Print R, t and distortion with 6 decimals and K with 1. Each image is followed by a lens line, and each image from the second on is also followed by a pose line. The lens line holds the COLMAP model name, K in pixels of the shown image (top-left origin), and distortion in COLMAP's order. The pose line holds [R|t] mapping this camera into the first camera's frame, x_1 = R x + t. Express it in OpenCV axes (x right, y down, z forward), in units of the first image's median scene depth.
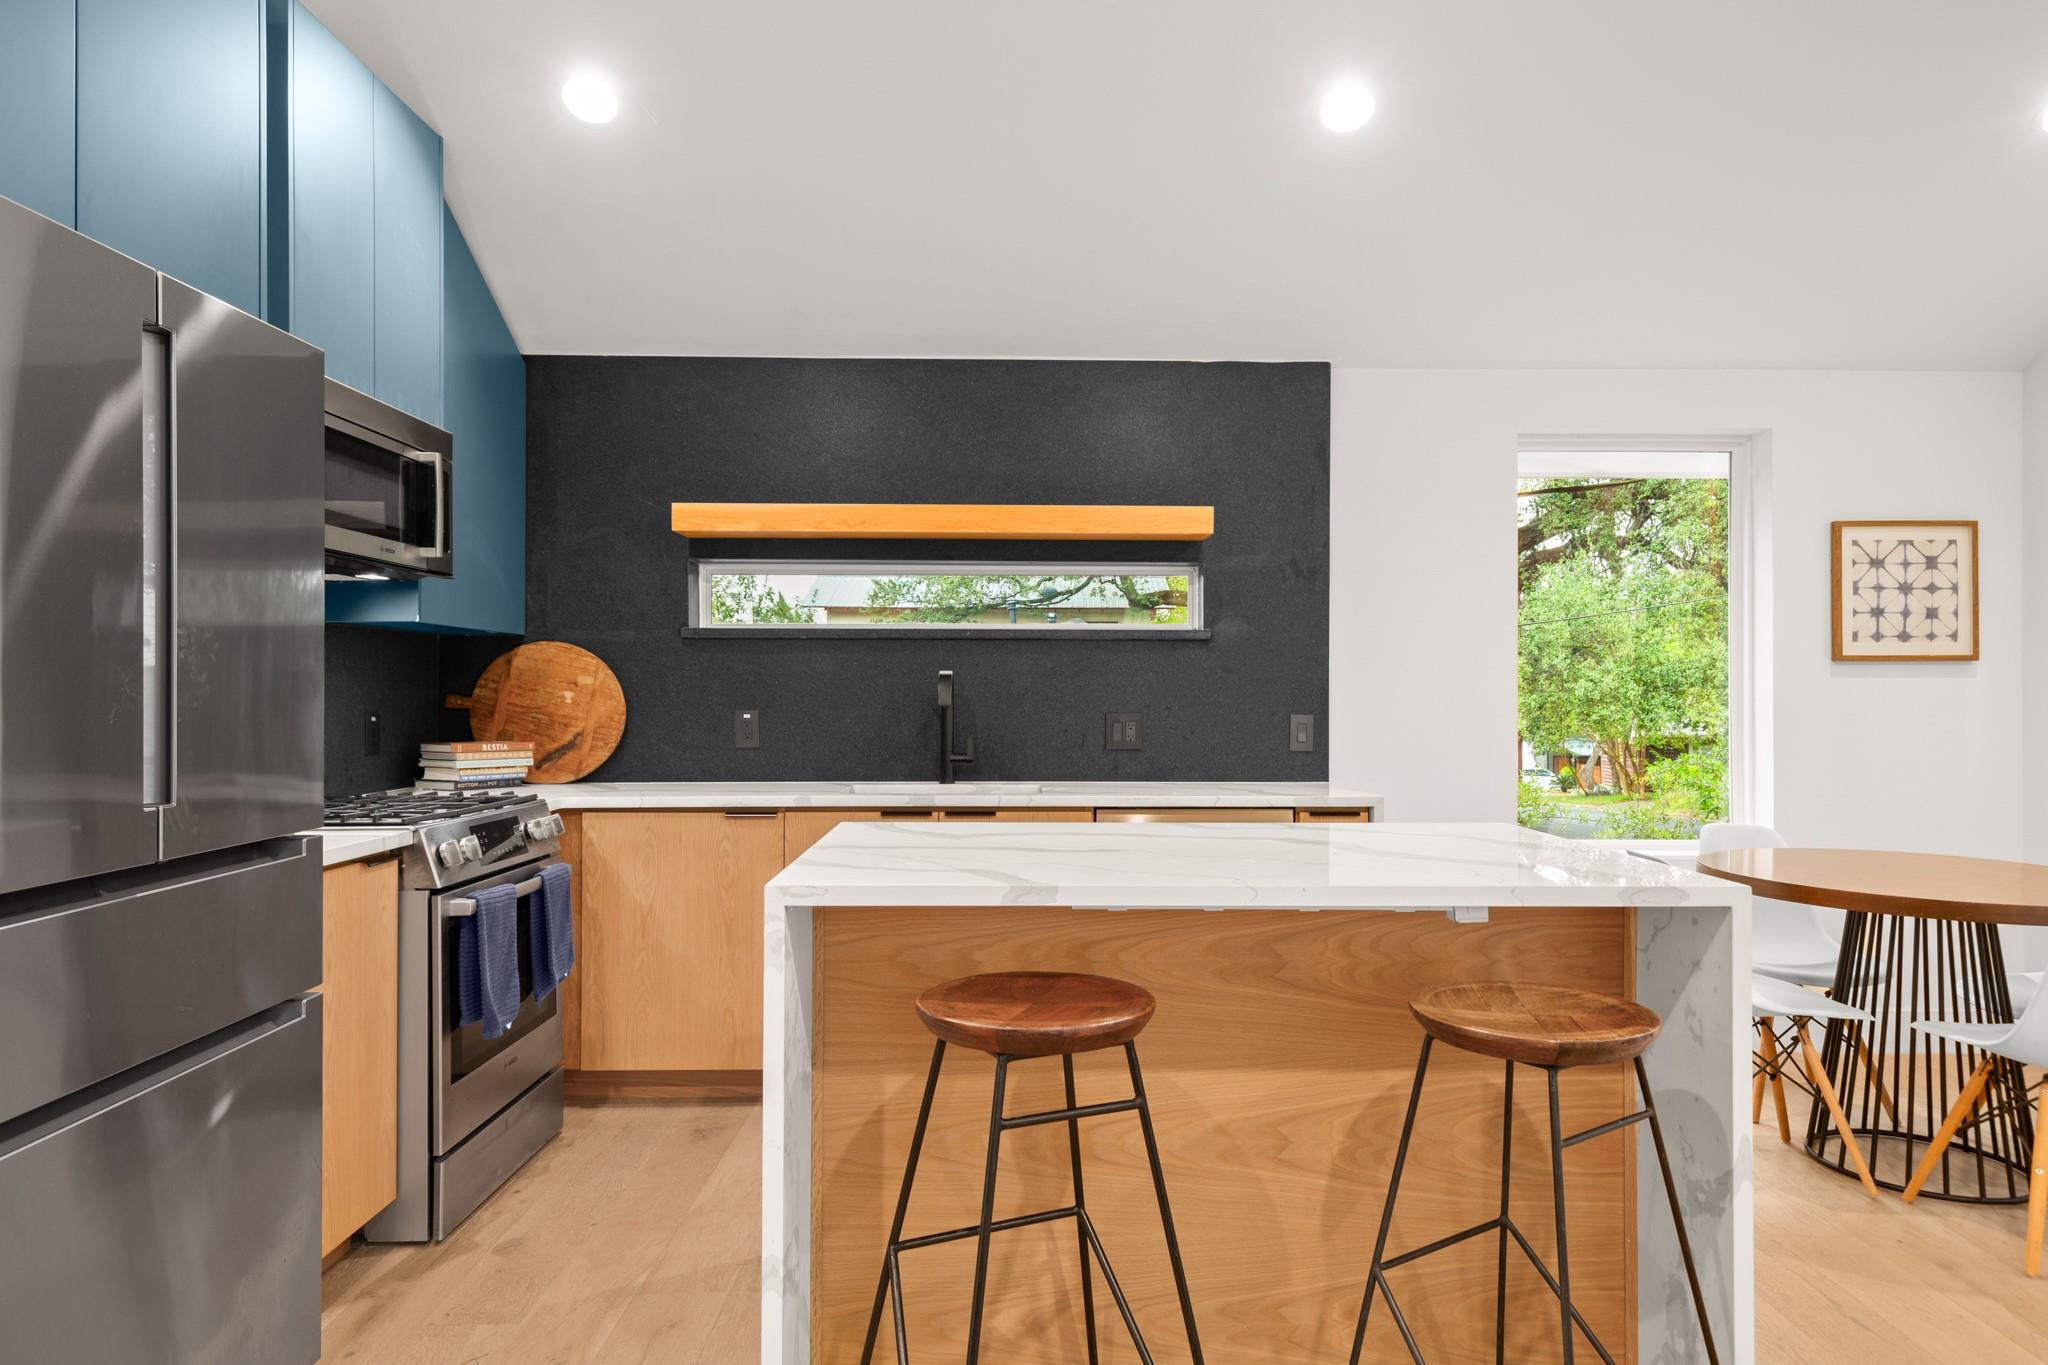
lens RADIAL K [[1312.6, 0, 1035.9], [0, 1312.6, 689.4], [0, 0, 1]] dist [0.019888, -0.004593]
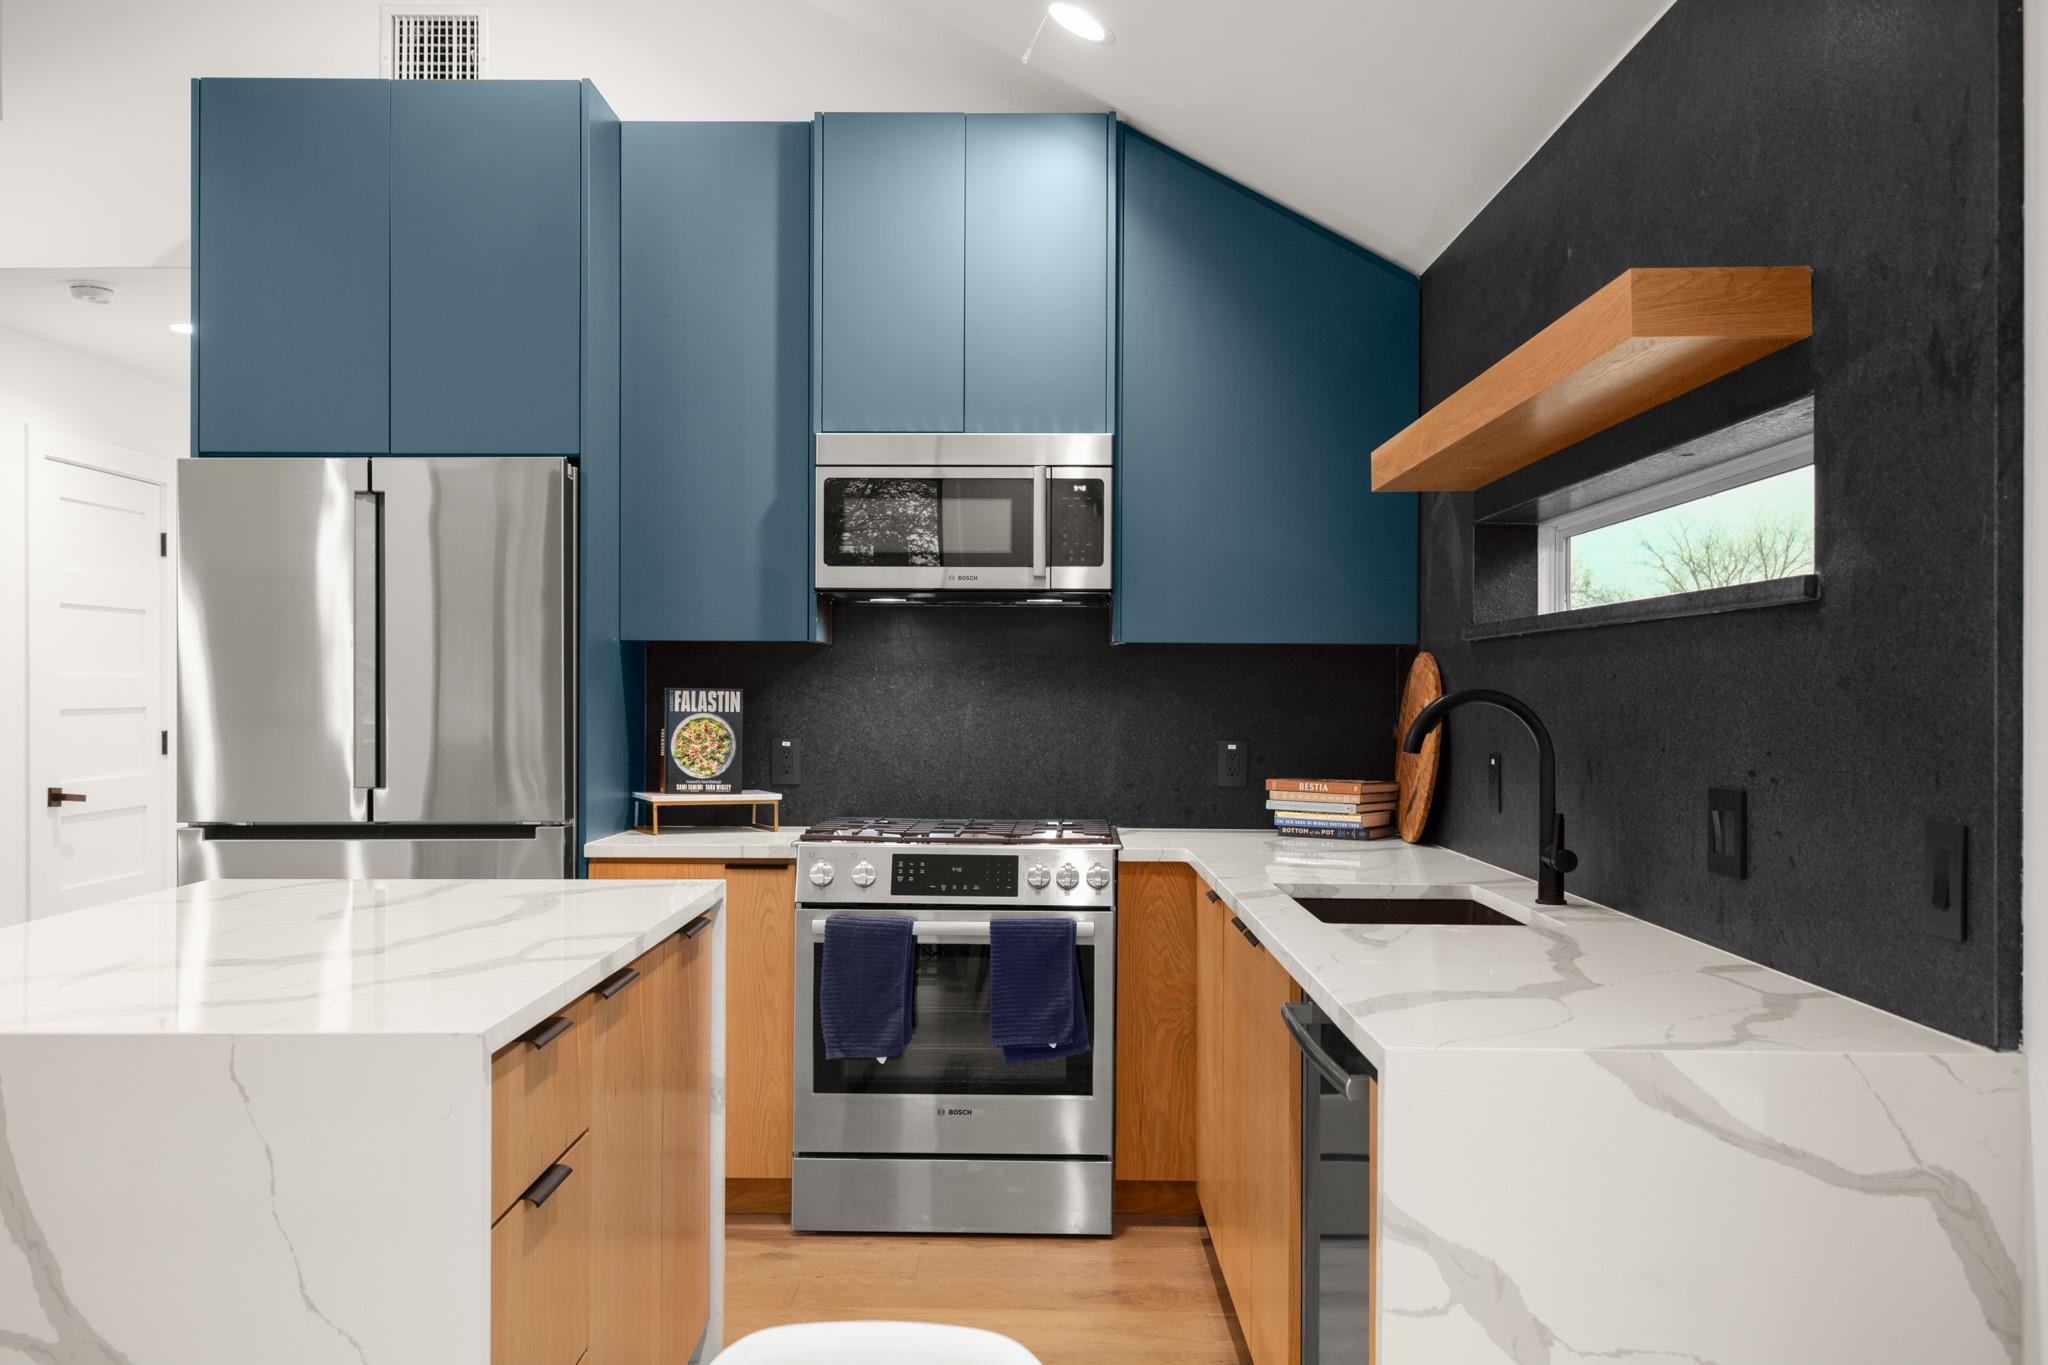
lens RADIAL K [[1794.2, 0, 1025.7], [0, 1794.2, 695.5], [0, 0, 1]] dist [0.013408, 0.004541]
pose [[-0.030308, -0.000692, -0.999540, 0.657536], [-0.001476, 0.999999, -0.000648, -0.010849], [0.999540, 0.001455, -0.030309, 0.809890]]
